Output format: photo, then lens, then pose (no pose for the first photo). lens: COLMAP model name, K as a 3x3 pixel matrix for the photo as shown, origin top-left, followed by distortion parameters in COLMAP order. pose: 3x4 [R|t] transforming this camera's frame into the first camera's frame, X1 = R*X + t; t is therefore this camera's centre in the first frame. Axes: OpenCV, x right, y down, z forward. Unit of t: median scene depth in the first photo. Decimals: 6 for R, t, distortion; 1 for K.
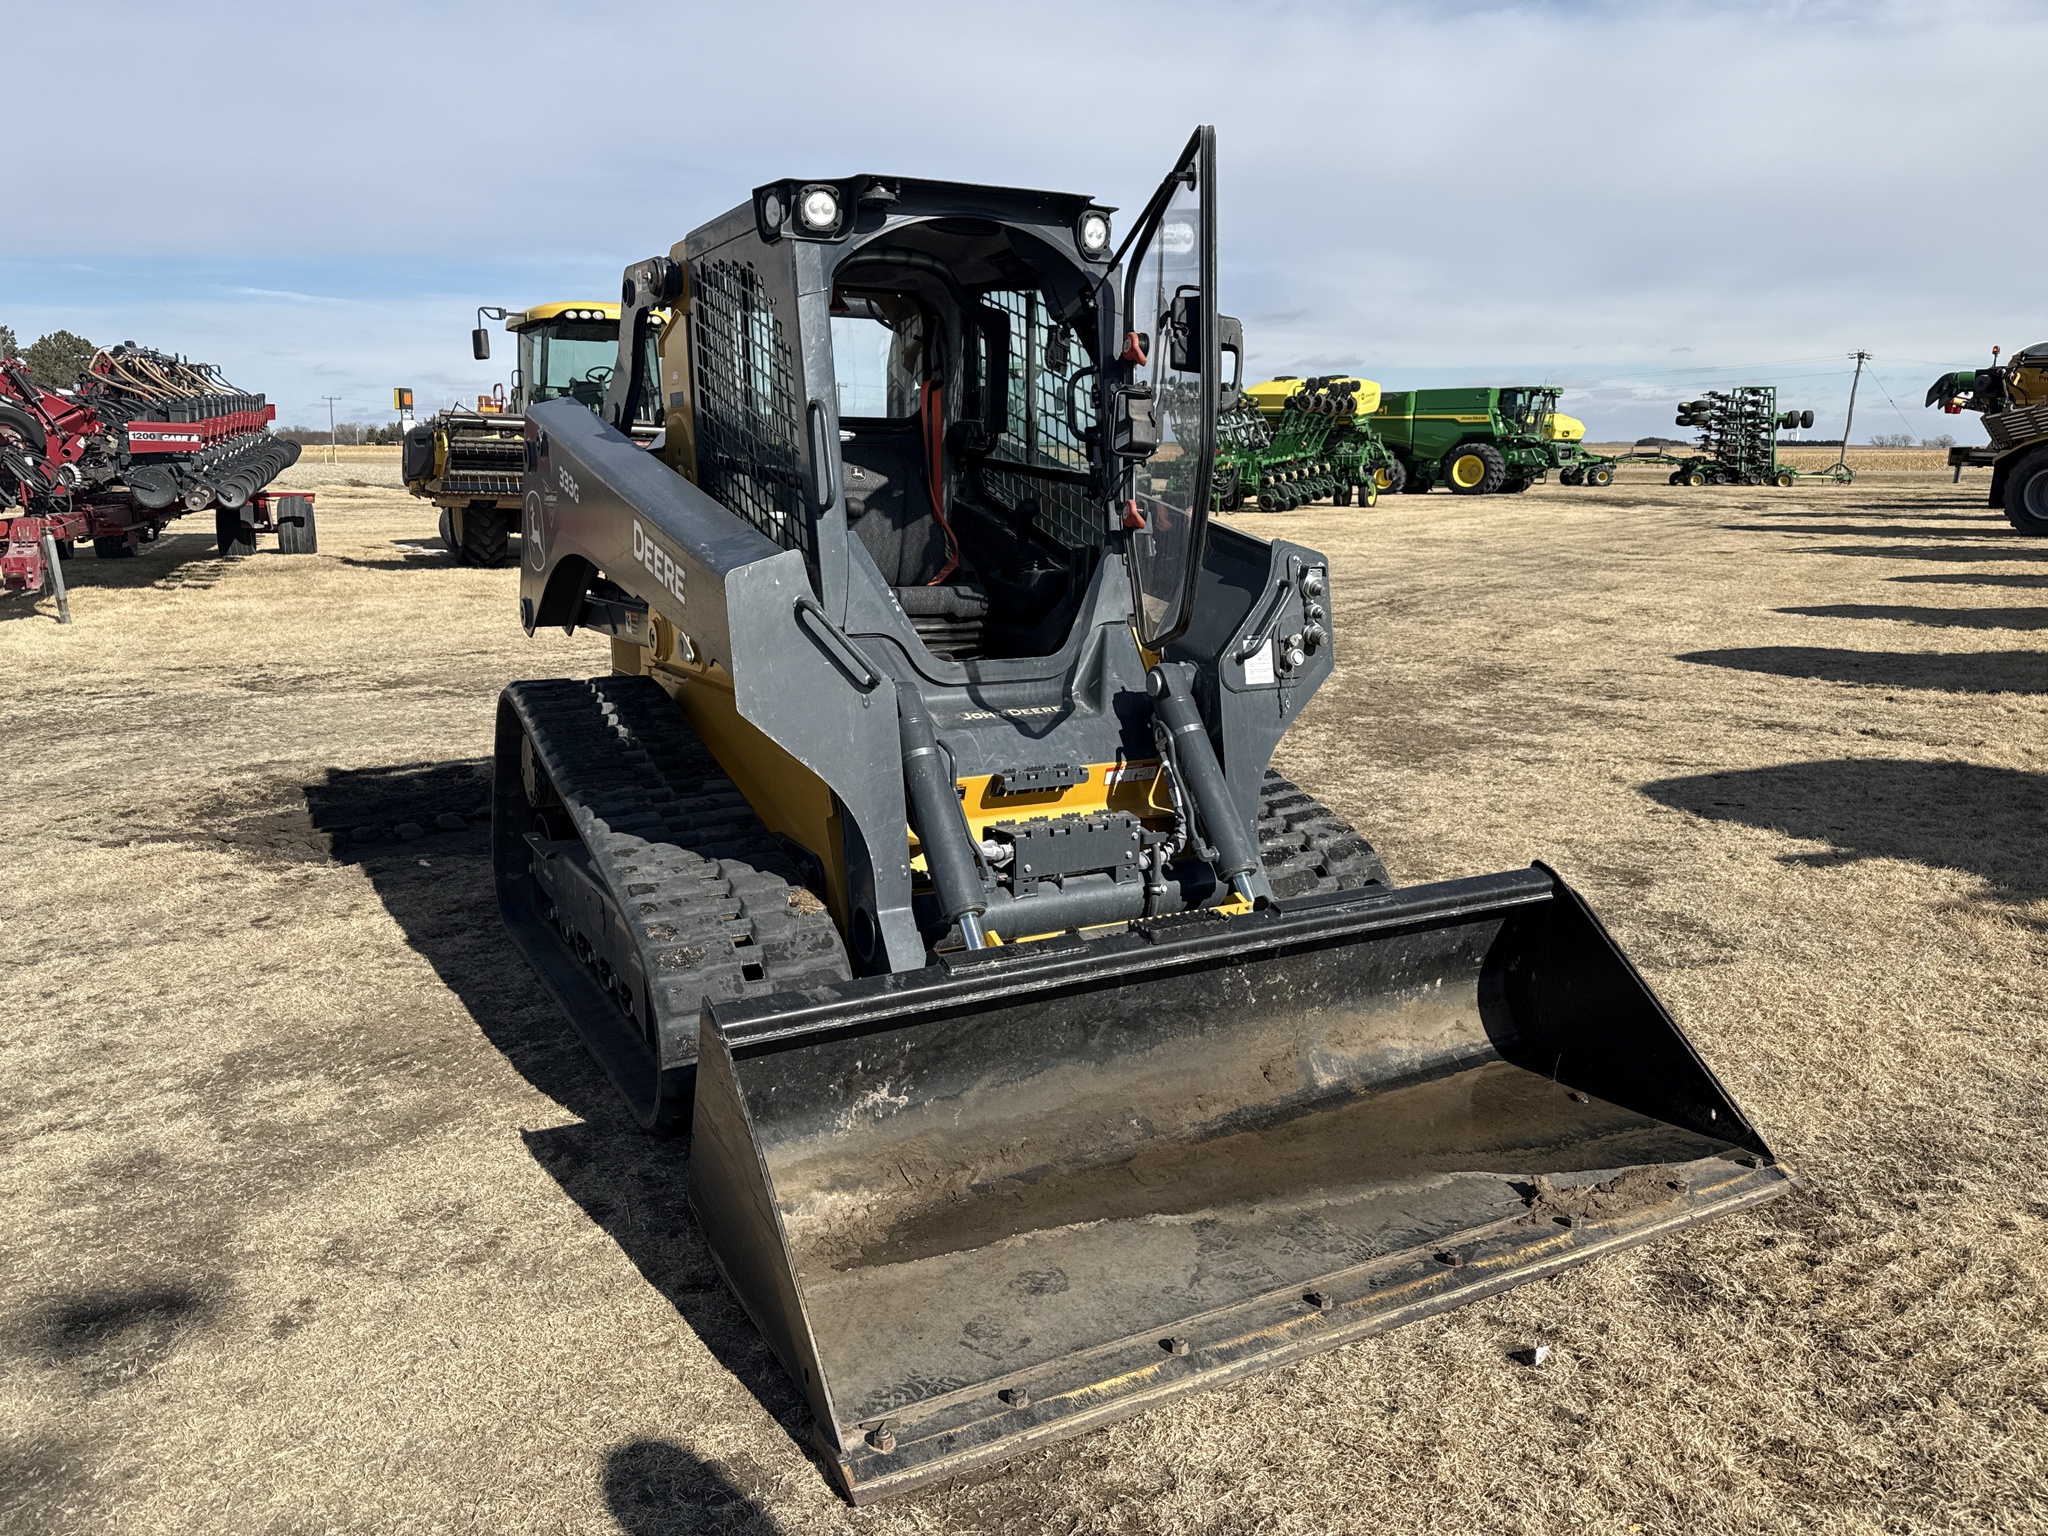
lens RADIAL K [[1521.9, 0, 1024.0], [0, 1521.9, 768.0], [0, 0, 1]] dist [0.089016, -0.123777]
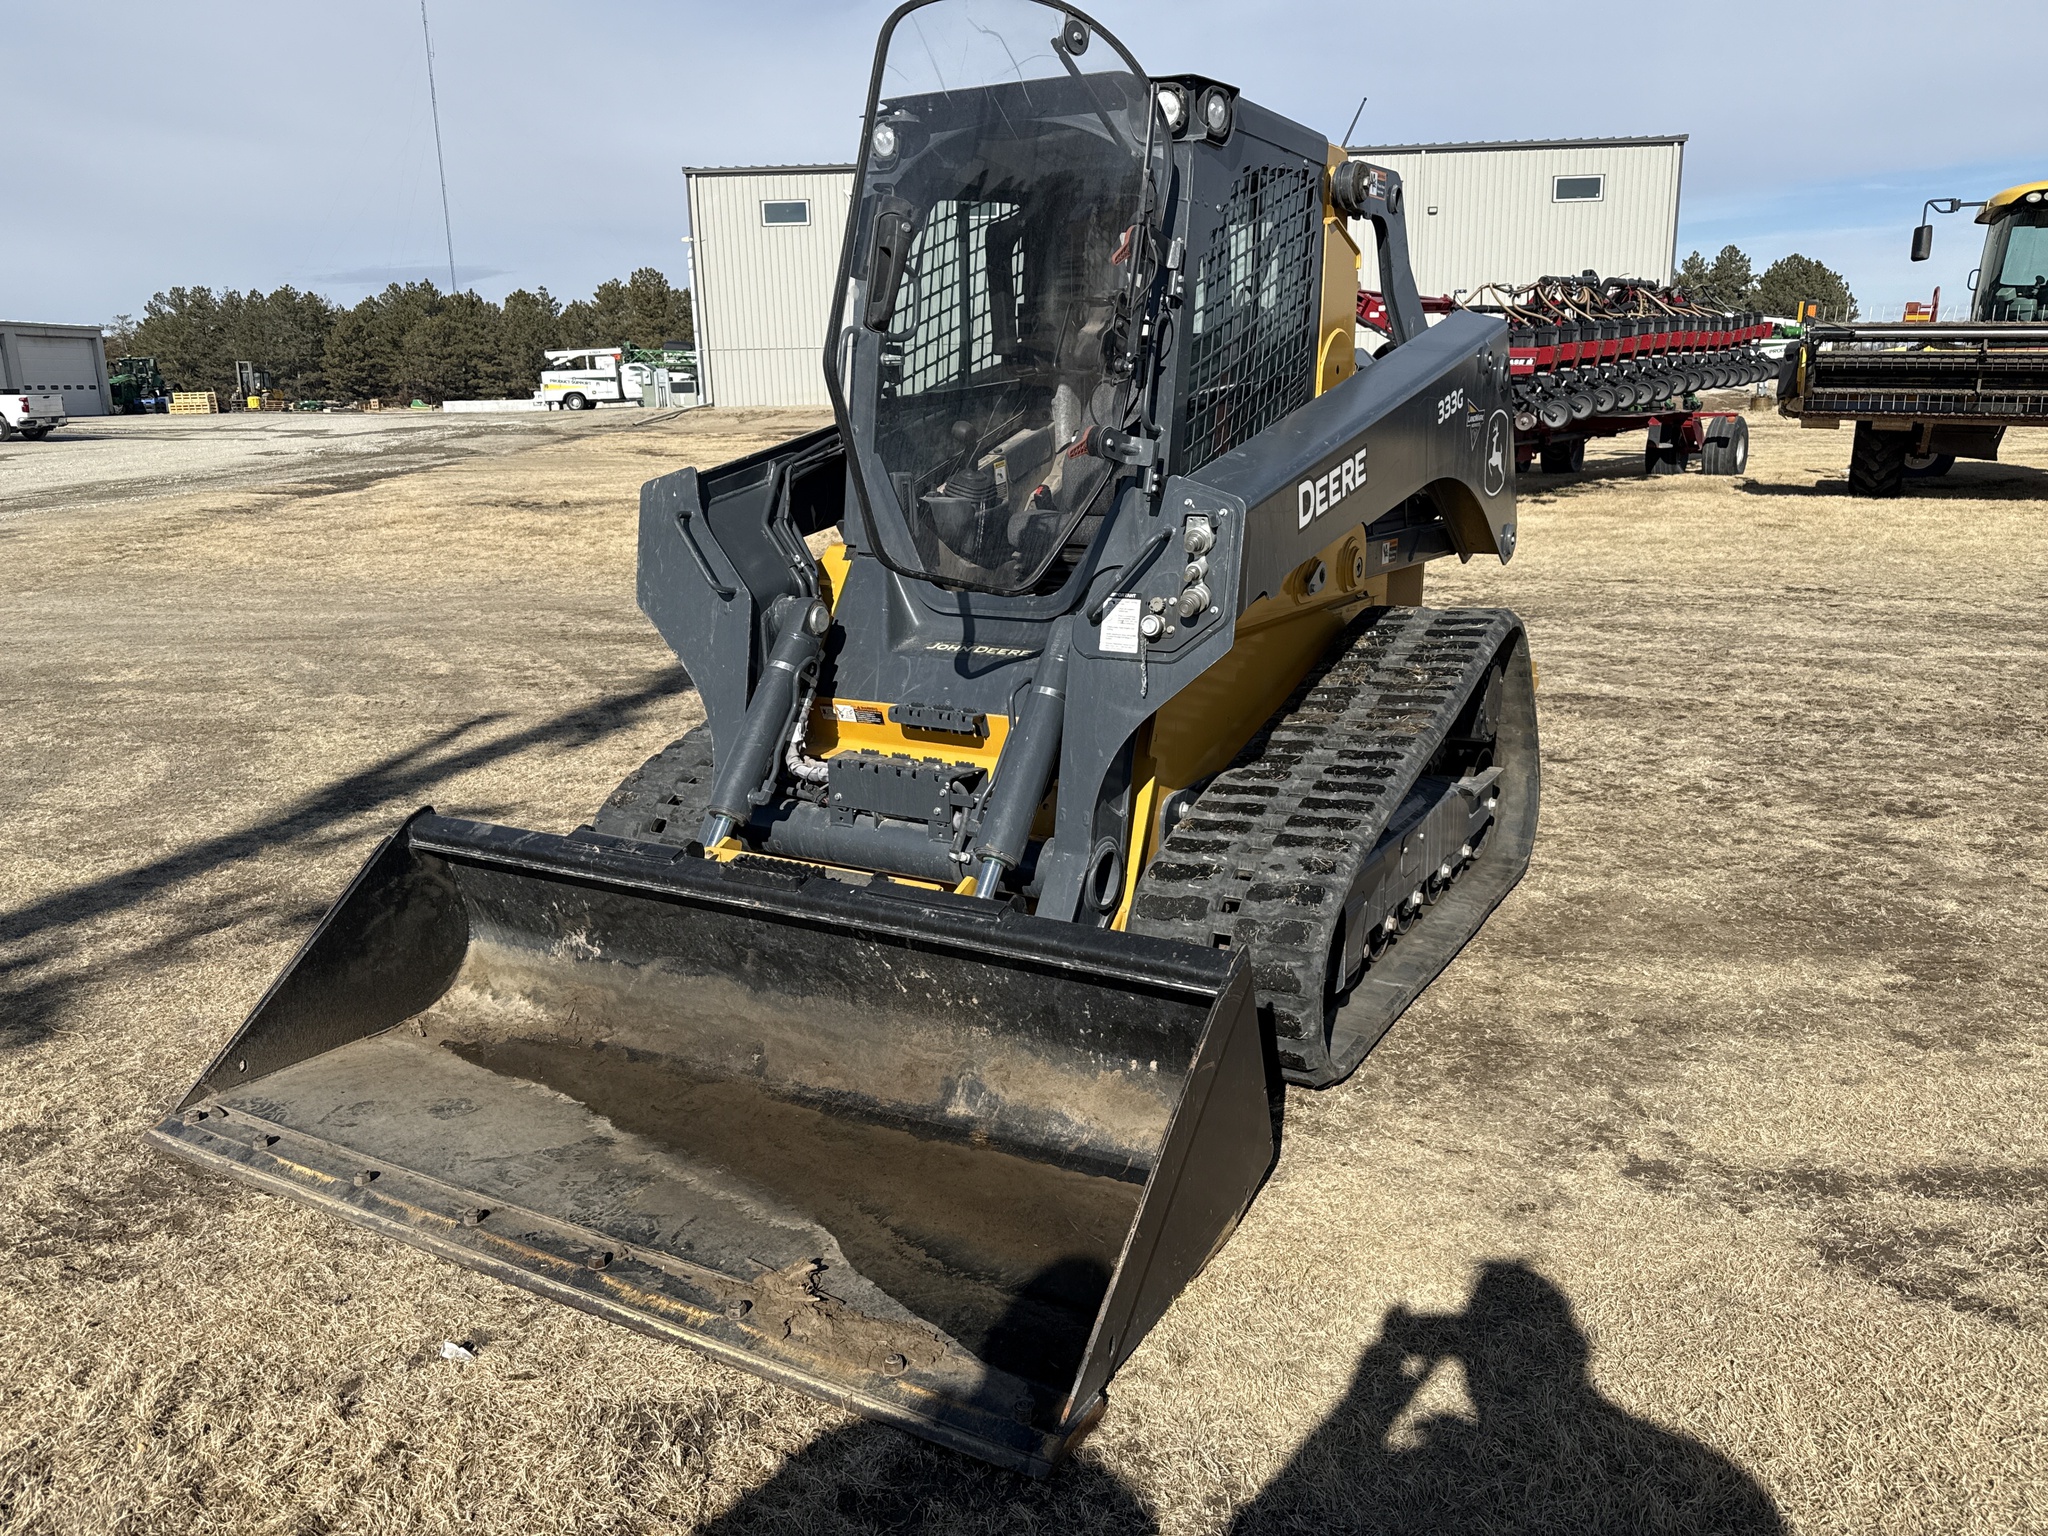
lens RADIAL K [[1521.9, 0, 1024.0], [0, 1521.9, 768.0], [0, 0, 1]] dist [0.089016, -0.123777]
pose [[0.517107, 0.187125, -0.835215, 0.858158], [-0.145887, 0.980800, 0.129419, -0.095785], [0.843396, 0.054923, 0.534478, 0.540684]]
